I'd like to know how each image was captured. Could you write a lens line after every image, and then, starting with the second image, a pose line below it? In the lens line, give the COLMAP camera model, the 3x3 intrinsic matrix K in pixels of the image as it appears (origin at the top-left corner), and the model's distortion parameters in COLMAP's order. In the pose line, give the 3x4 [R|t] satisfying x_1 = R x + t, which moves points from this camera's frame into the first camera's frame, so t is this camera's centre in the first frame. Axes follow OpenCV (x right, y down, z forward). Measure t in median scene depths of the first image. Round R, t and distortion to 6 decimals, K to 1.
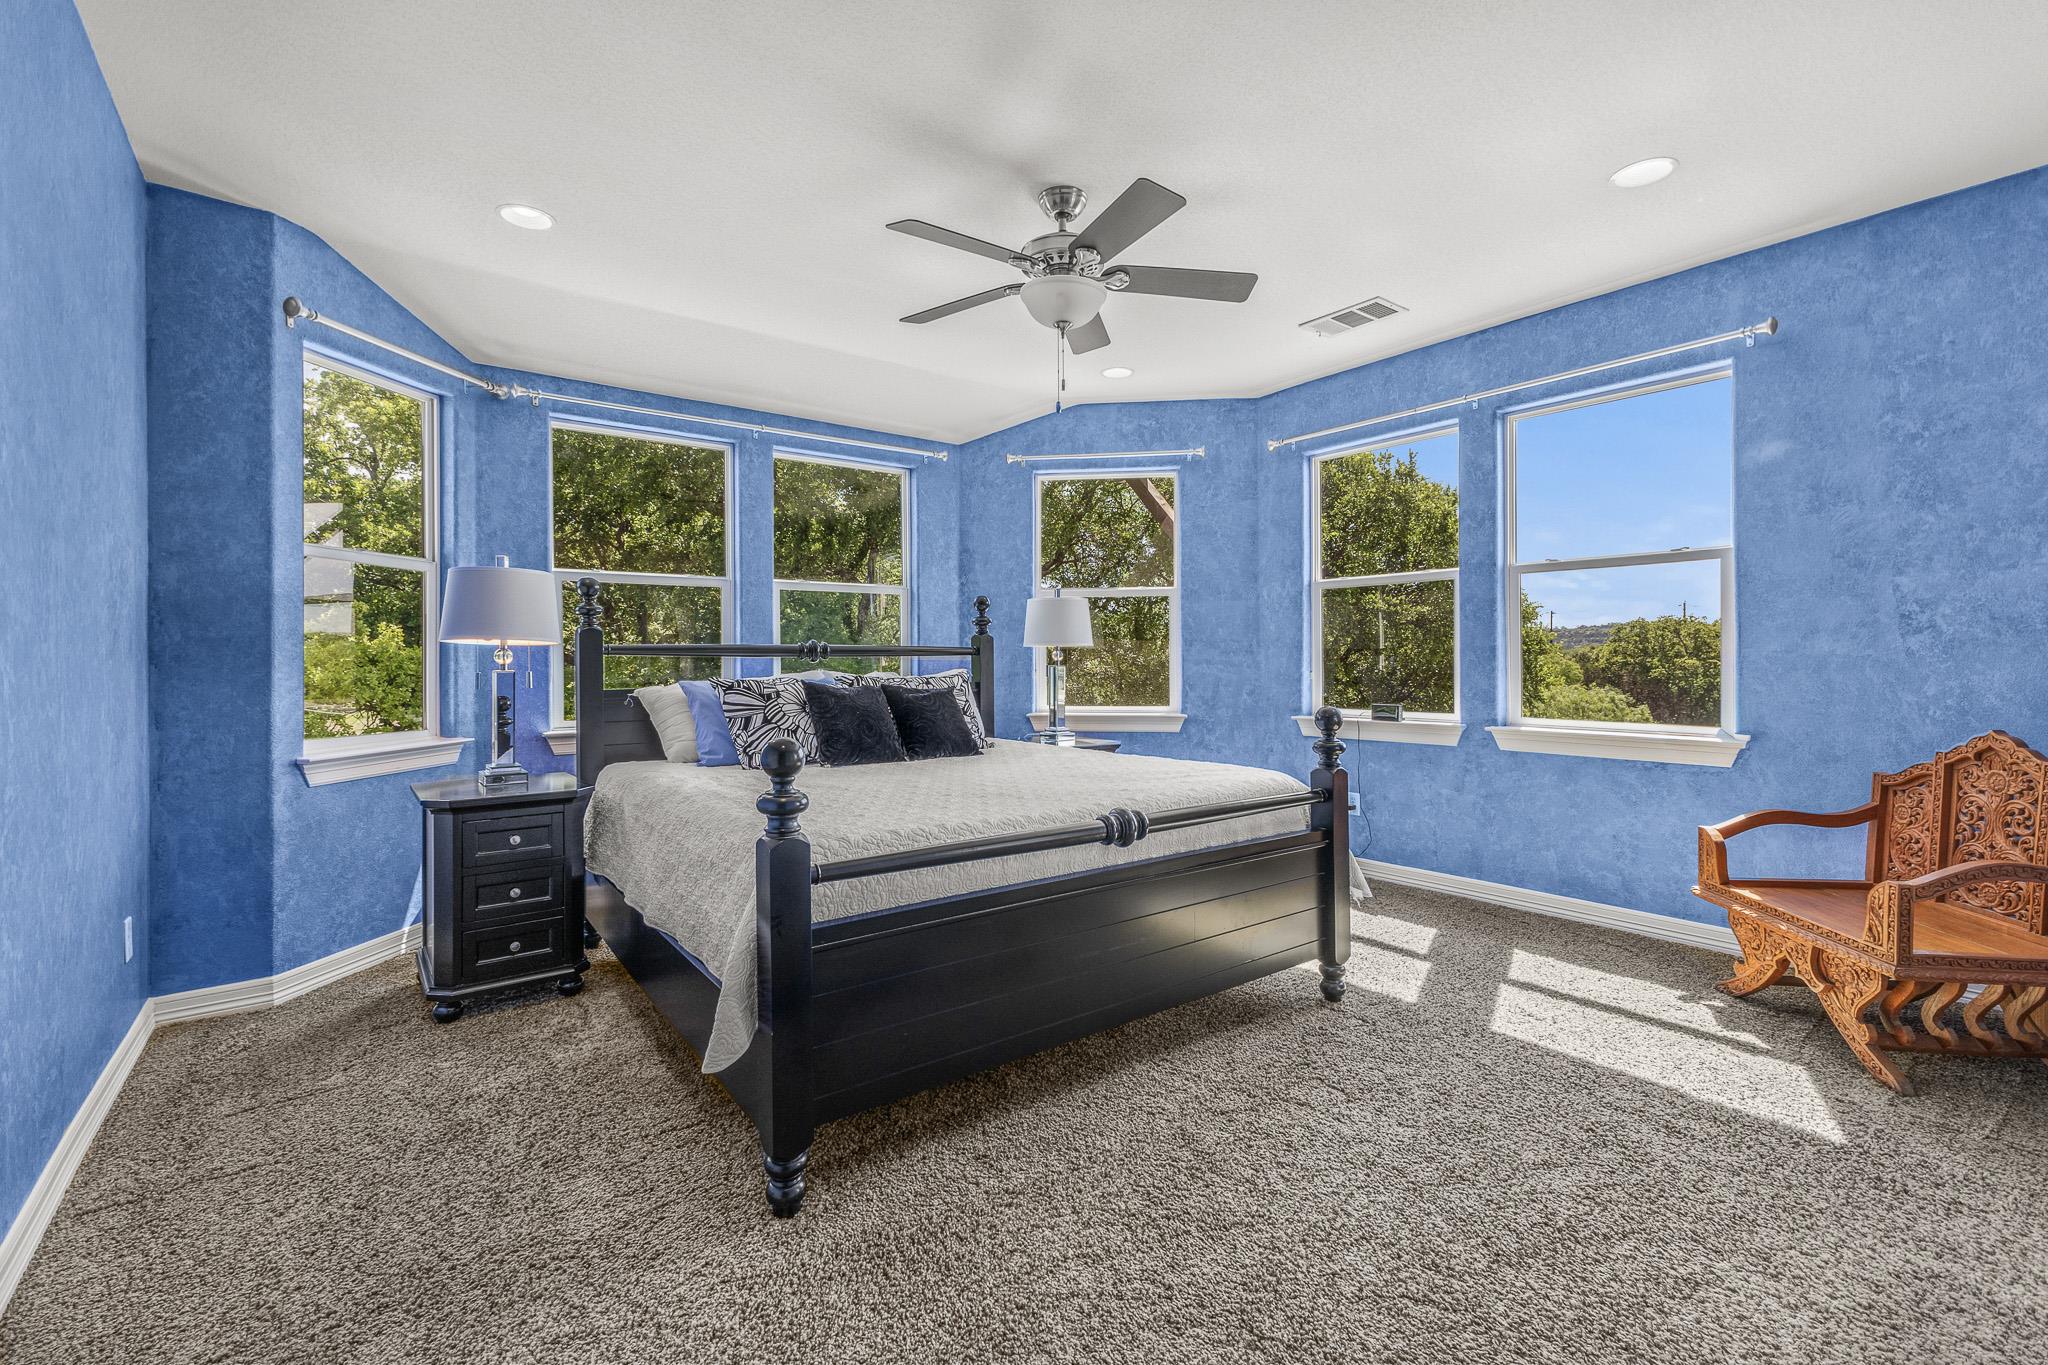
lens RADIAL K [[892.5, 0, 1022.7], [0, 892.5, 658.4], [0, 0, 1]] dist [0.001797, 0.000212]
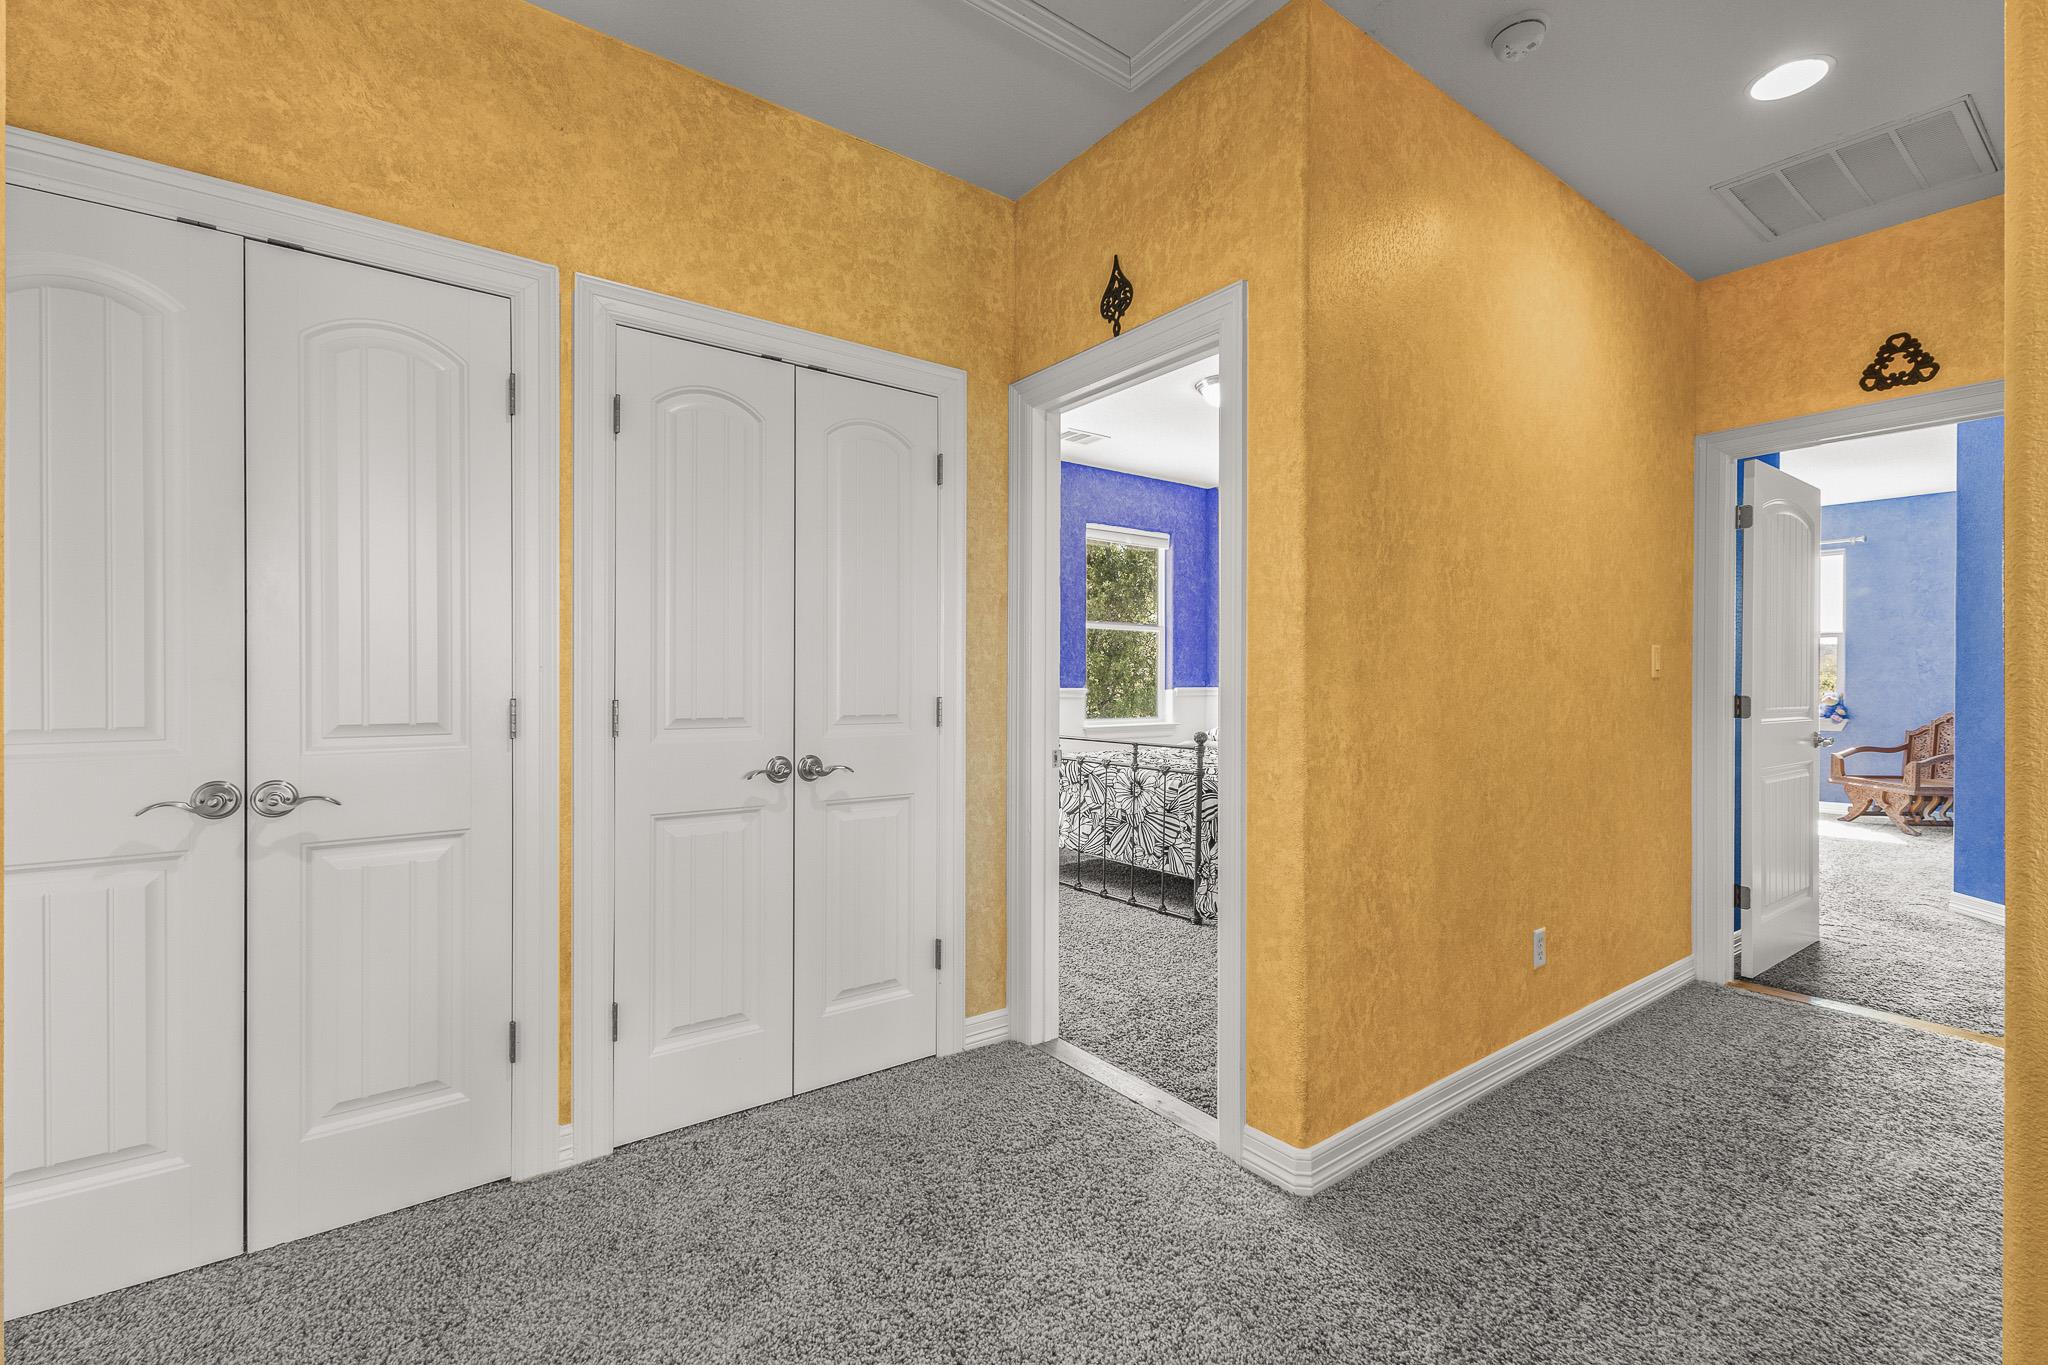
lens RADIAL K [[895.5, 0, 1027.3], [0, 895.5, 696.1], [0, 0, 1]] dist [0.000729, 0.000026]
pose [[0.999969, 0.004786, -0.006243, -1.420766], [-0.004714, 0.999922, 0.011547, 0.019335], [0.006297, -0.011517, 0.999914, -1.447771]]
